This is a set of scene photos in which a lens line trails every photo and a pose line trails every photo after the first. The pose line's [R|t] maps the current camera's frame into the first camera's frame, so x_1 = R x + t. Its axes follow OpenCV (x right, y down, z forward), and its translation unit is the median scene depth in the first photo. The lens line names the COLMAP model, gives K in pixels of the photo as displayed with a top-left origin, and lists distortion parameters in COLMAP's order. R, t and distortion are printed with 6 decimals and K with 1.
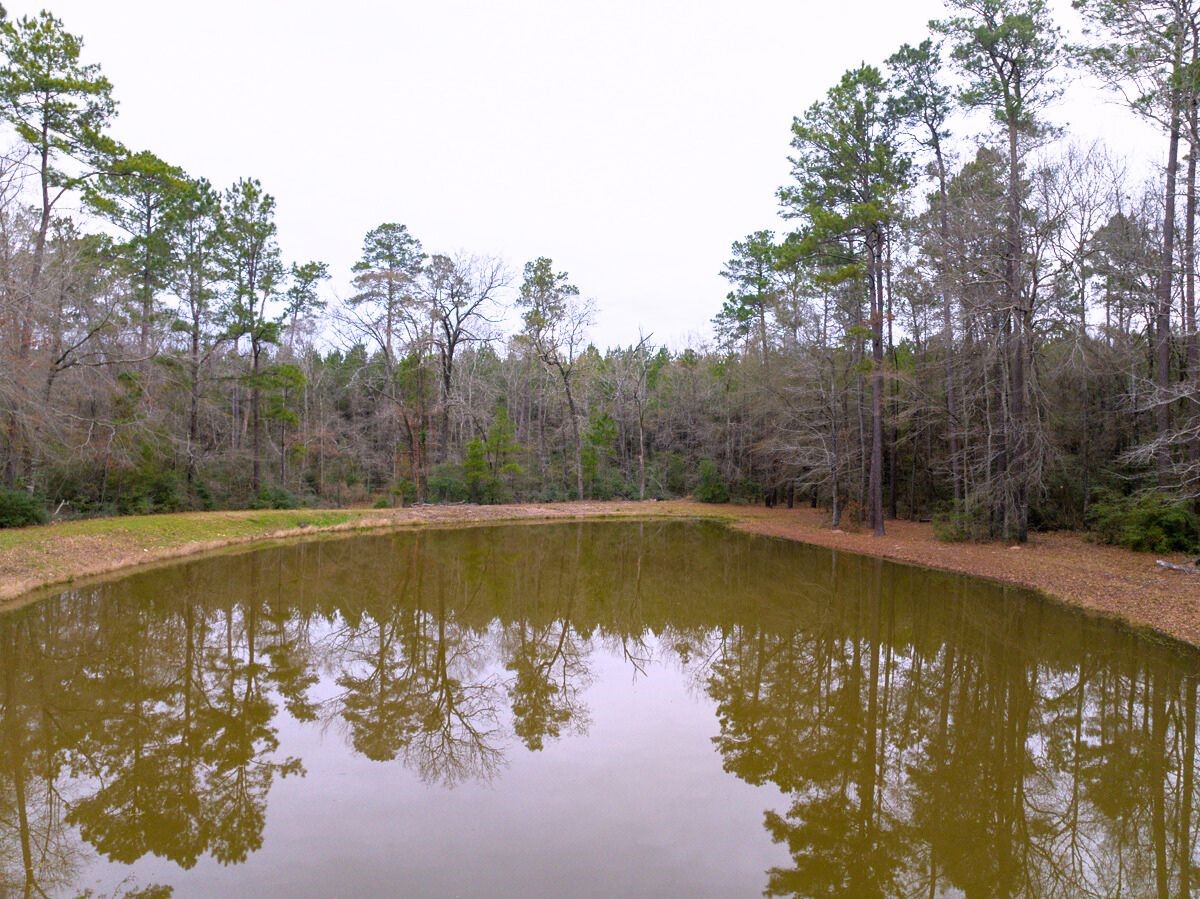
lens RADIAL K [[838.5, 0, 599.8], [0, 838.5, 447.7], [0, 0, 1]] dist [-0.007521, -0.001682]
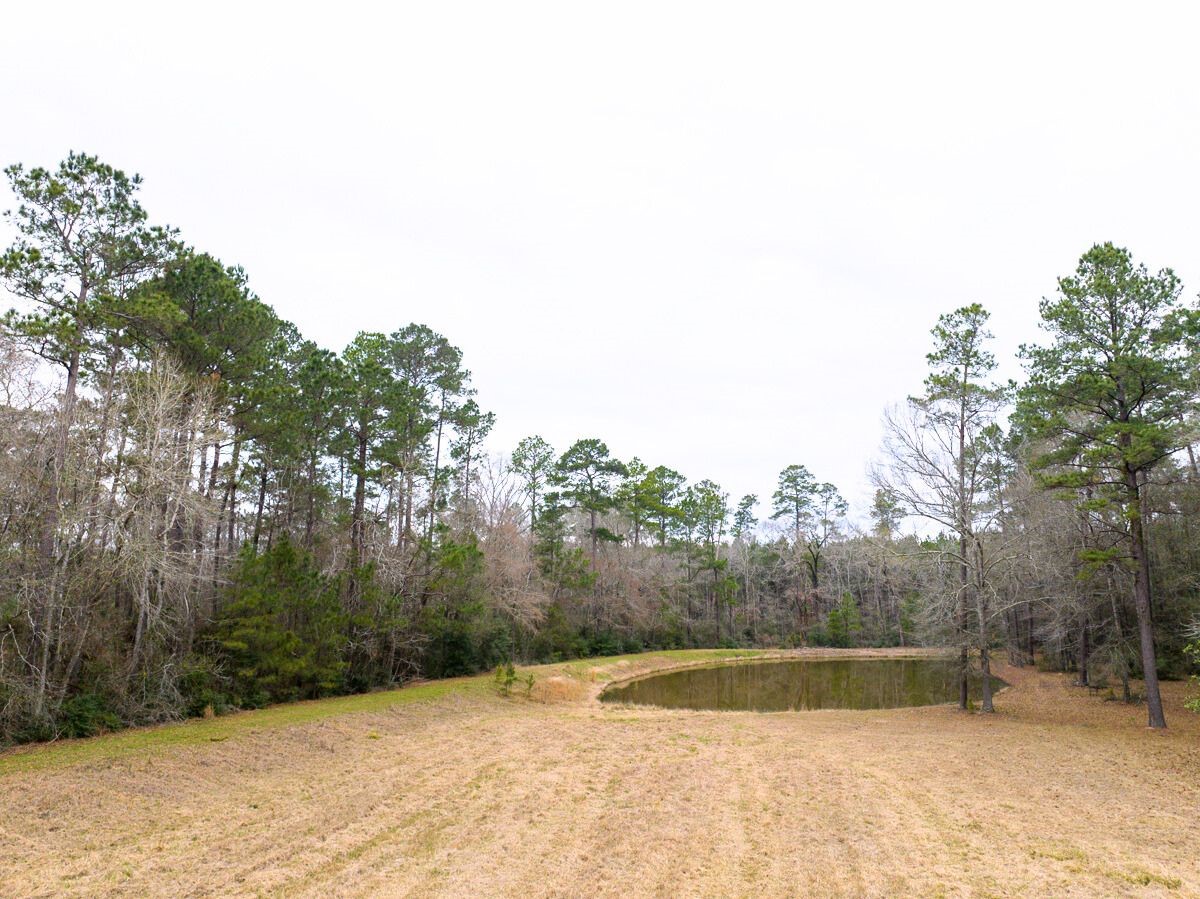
lens RADIAL K [[838.5, 0, 598.2], [0, 838.5, 449.1], [0, 0, 1]] dist [-0.007521, -0.001682]
pose [[0.854730, -0.101984, -0.508956, 0.358033], [0.017894, 0.985716, -0.167465, -0.057964], [0.518765, 0.134029, 0.844345, -0.788891]]
